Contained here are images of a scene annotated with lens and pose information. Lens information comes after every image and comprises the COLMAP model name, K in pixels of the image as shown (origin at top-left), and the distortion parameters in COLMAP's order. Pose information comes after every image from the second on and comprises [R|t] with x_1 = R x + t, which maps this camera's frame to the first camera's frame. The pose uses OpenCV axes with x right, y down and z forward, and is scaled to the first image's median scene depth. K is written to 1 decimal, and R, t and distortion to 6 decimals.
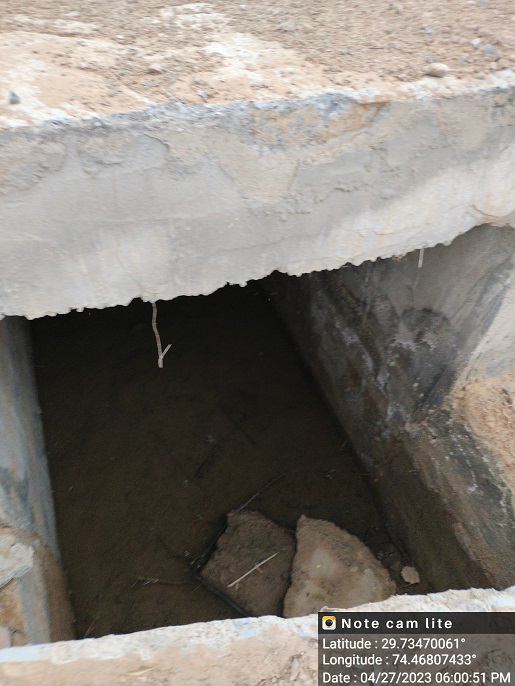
lens RADIAL K [[513.1, 0, 257.5], [0, 513.1, 343.0], [0, 0, 1]] dist [0.041639, -0.109031]
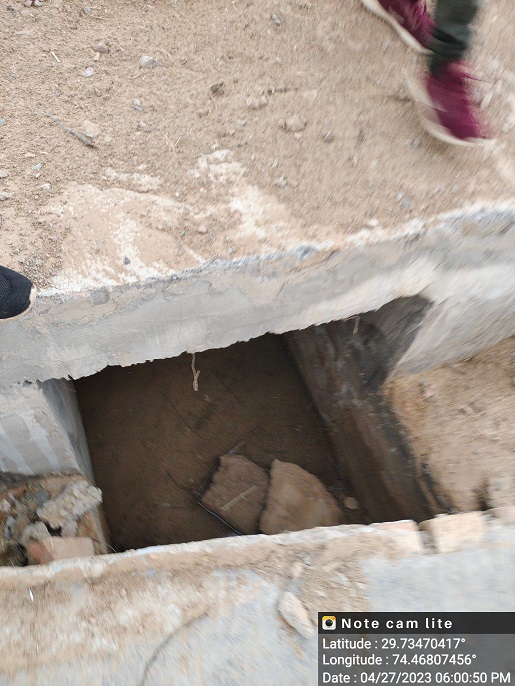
lens RADIAL K [[513.1, 0, 257.5], [0, 513.1, 343.0], [0, 0, 1]] dist [0.041639, -0.109031]
pose [[0.998482, 0.029709, 0.046376, -0.074406], [-0.036190, 0.988646, 0.145843, -0.366633], [-0.041517, -0.147300, 0.988220, -0.648866]]
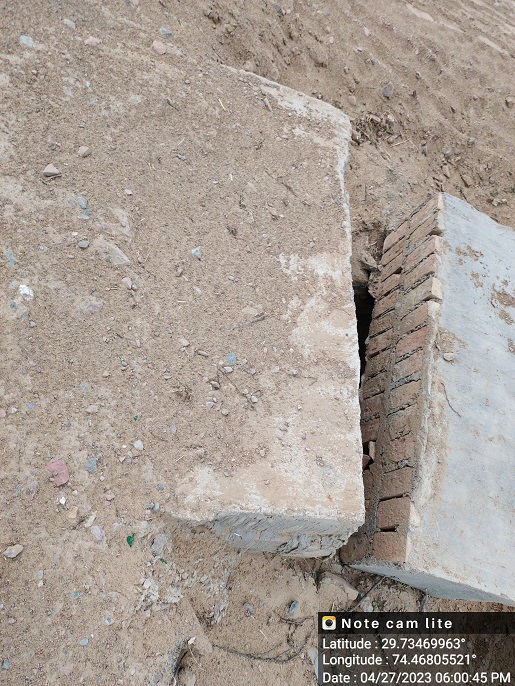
lens RADIAL K [[513.1, 0, 257.5], [0, 513.1, 343.0], [0, 0, 1]] dist [0.041639, -0.109031]
pose [[0.388211, -0.809403, 0.440635, -1.807493], [0.463177, 0.584723, 0.666008, -2.404607], [-0.796718, -0.054460, 0.601893, -0.515560]]
